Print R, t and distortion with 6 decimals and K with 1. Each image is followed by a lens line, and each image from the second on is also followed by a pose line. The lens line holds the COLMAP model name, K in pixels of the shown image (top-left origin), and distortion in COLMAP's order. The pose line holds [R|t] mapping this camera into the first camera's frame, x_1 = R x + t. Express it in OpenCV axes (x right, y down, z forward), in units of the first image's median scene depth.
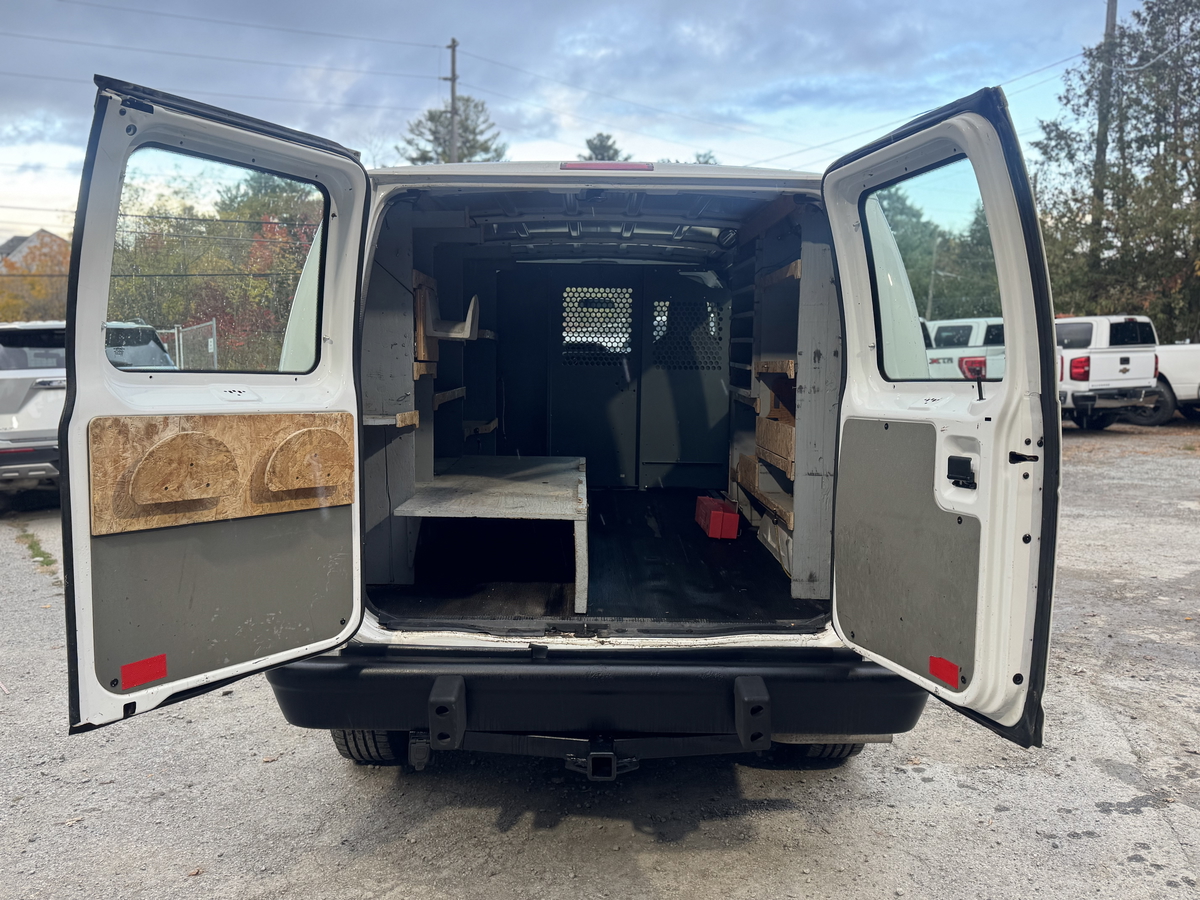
lens RADIAL K [[985.6, 0, 600.0], [0, 985.6, 450.0], [0, 0, 1]] dist [0.007082, 0.002766]
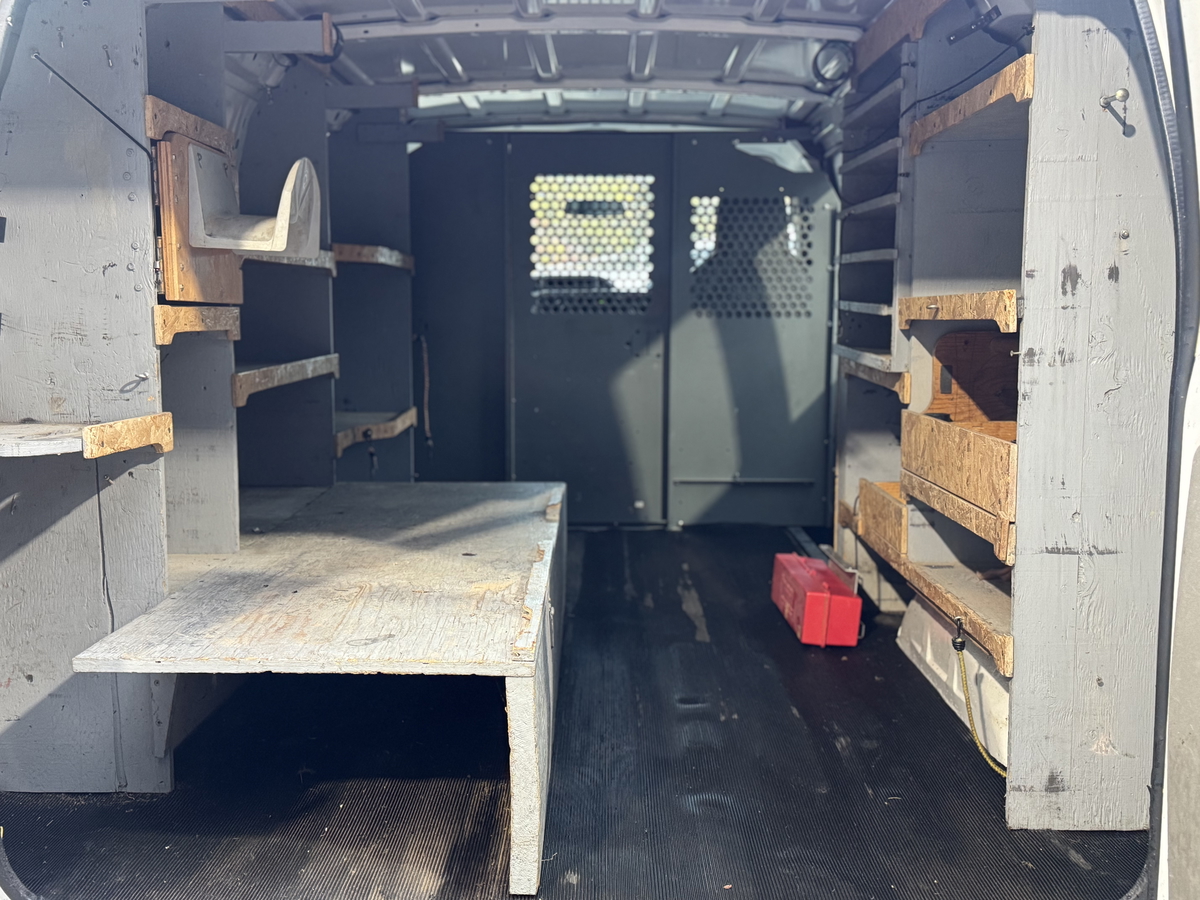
lens RADIAL K [[1311.5, 0, 600.0], [0, 1311.5, 450.0], [0, 0, 1]] dist [0.018530, -0.001164]
pose [[0.999809, -0.009644, -0.017004, 0.018059], [0.009919, 0.999820, 0.016182, -0.024894], [0.016845, -0.016348, 0.999724, 0.325474]]
